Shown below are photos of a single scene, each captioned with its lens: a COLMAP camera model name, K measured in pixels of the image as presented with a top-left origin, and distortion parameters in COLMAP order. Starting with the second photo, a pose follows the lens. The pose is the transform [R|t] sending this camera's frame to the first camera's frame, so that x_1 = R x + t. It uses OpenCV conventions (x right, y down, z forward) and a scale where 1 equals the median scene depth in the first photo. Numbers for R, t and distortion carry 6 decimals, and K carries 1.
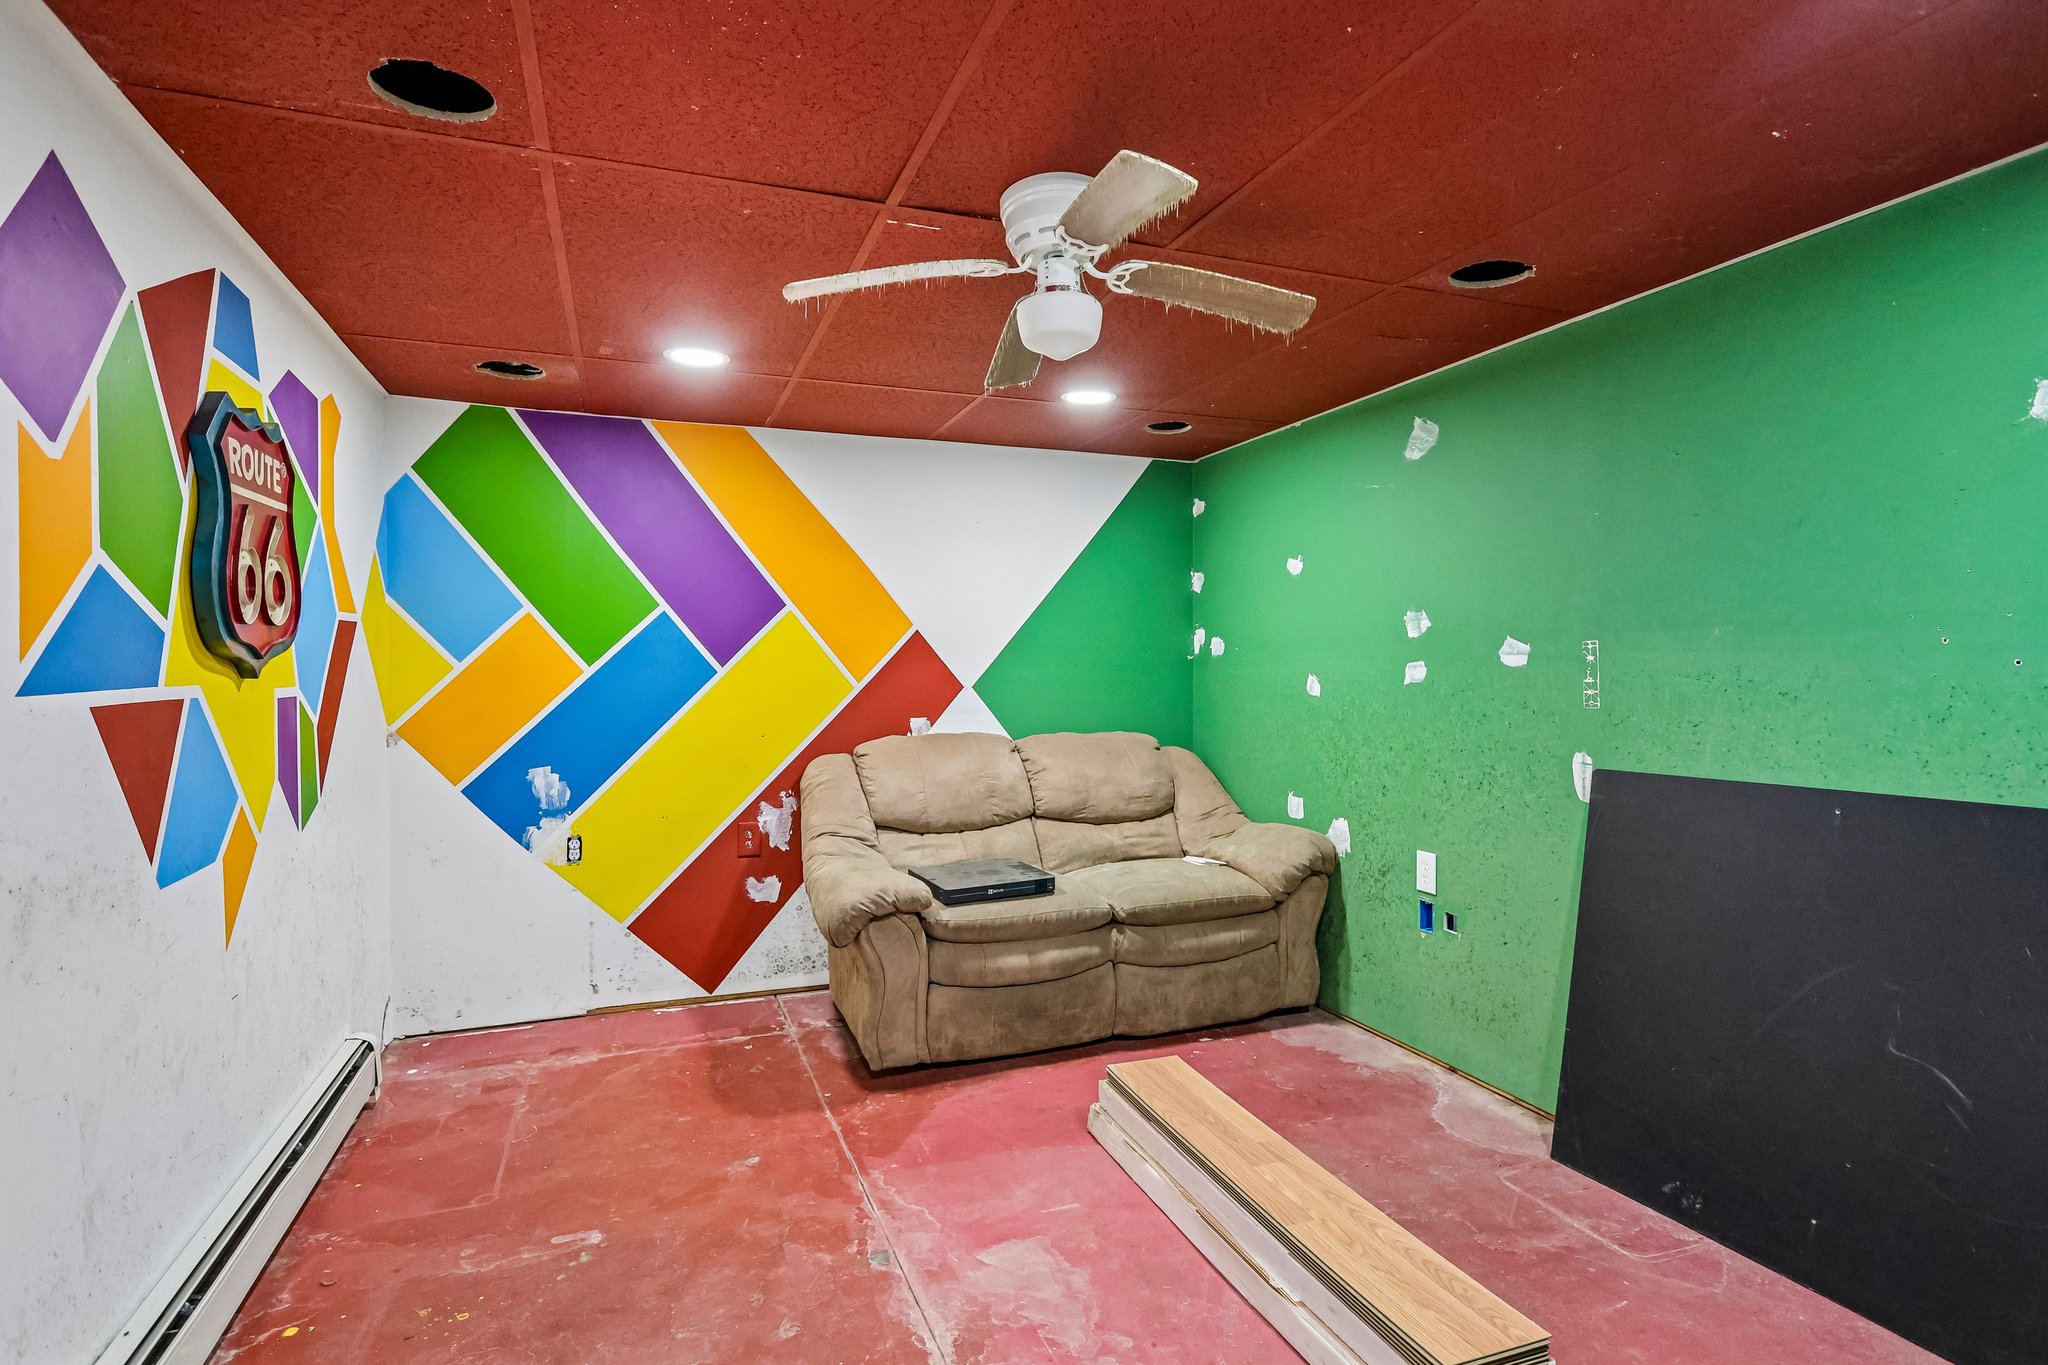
lens RADIAL K [[1015.1, 0, 1012.6], [0, 1015.1, 676.4], [0, 0, 1]] dist [-0.005568, -0.000047]
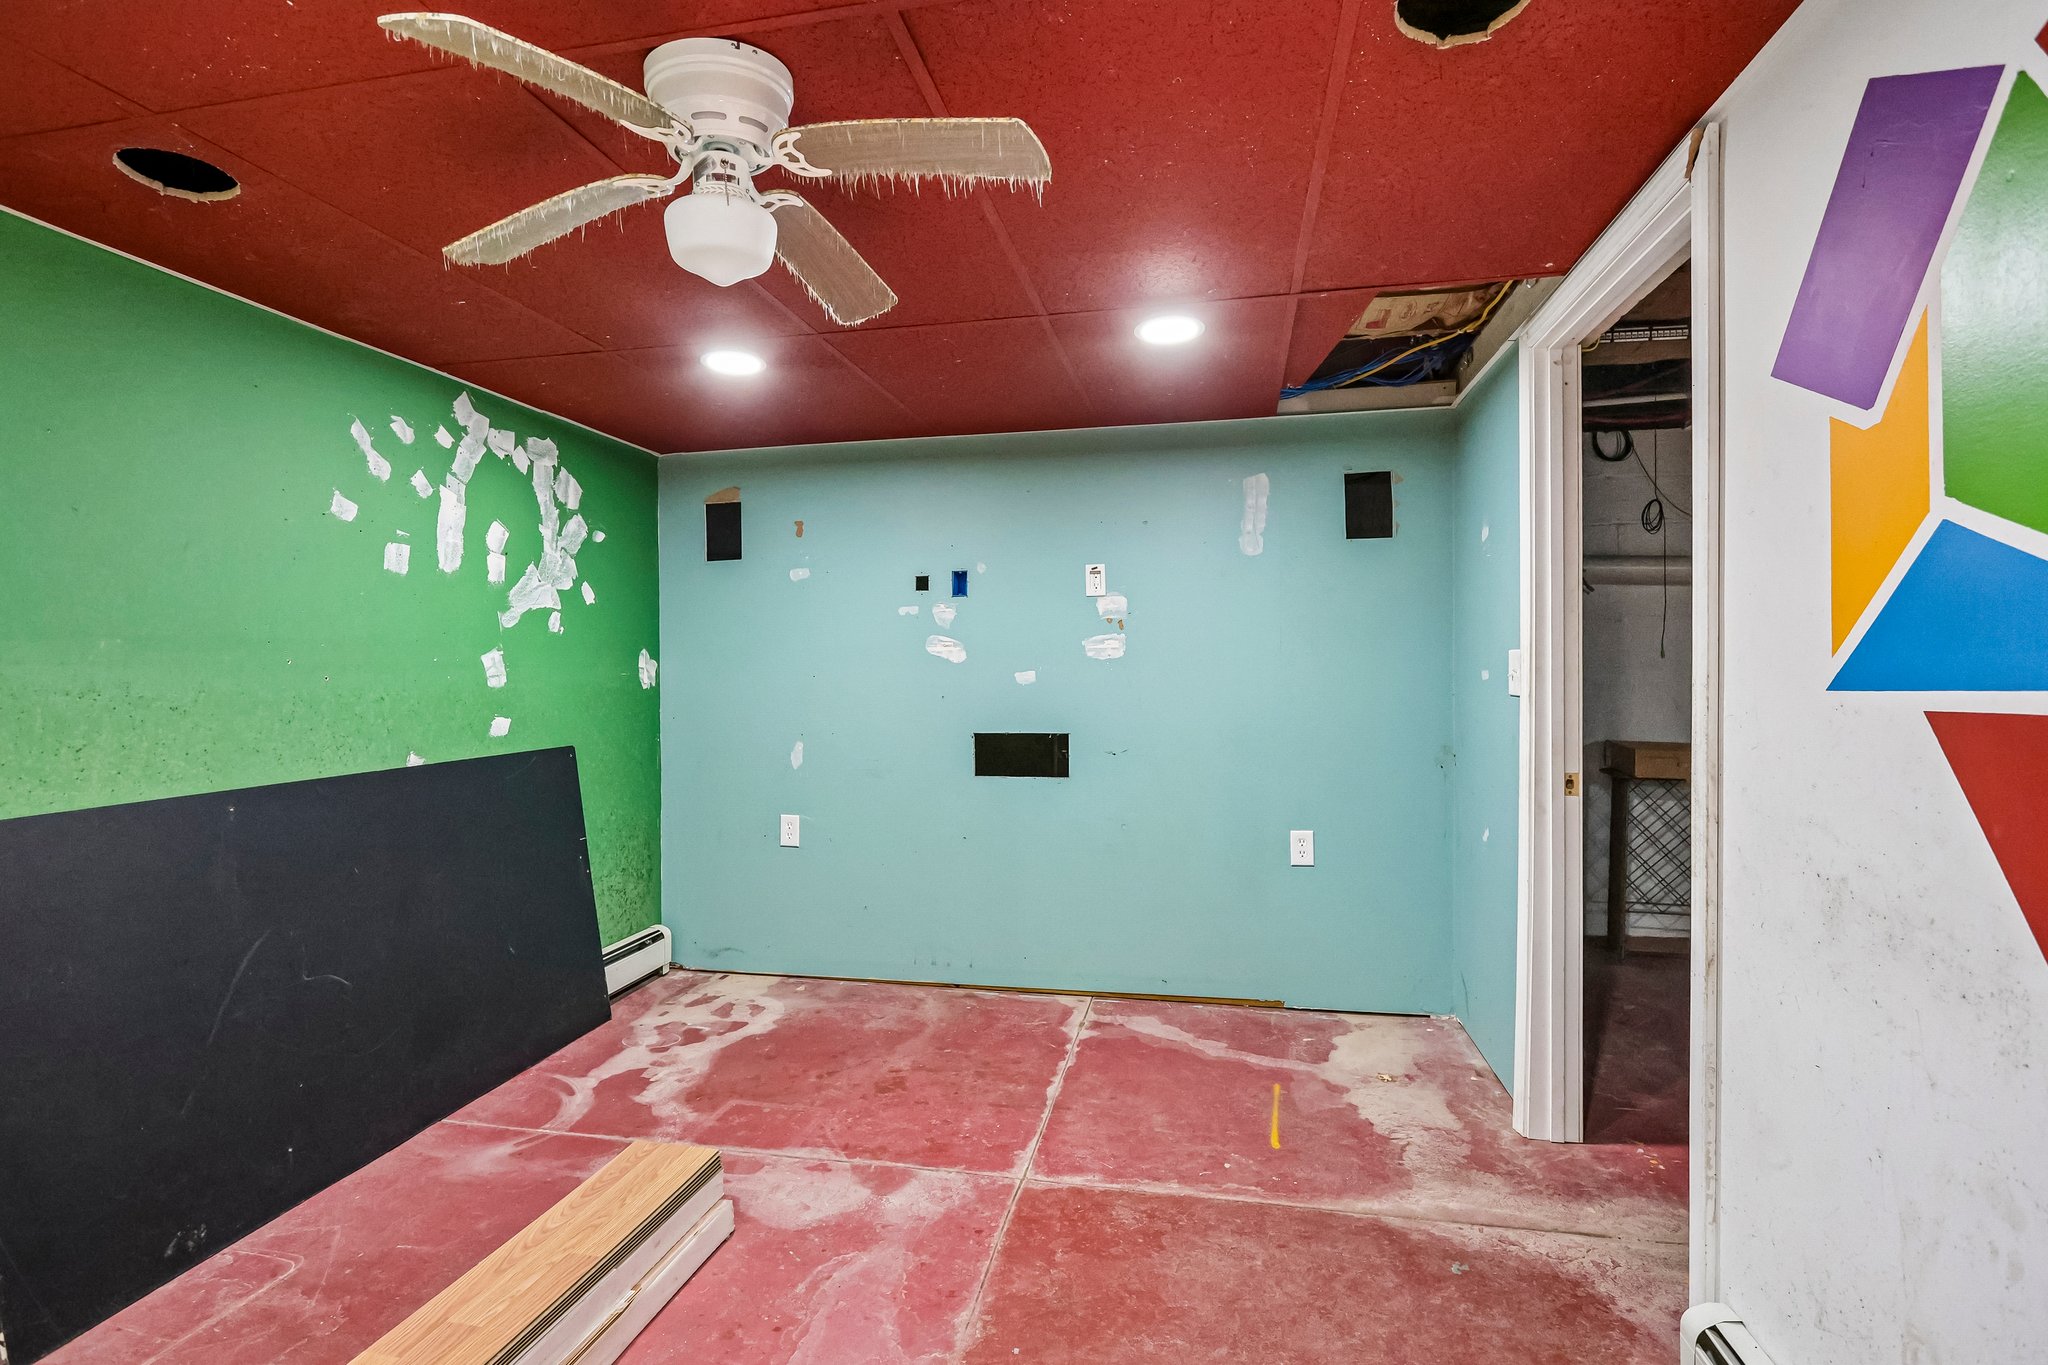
lens RADIAL K [[1015.1, 0, 1012.6], [0, 1015.1, 676.4], [0, 0, 1]] dist [-0.005568, -0.000047]
pose [[-0.845591, 0.010234, 0.533733, -0.557442], [0.015677, 0.999861, 0.005666, -0.008671], [-0.533601, 0.013159, -0.845634, 1.533826]]
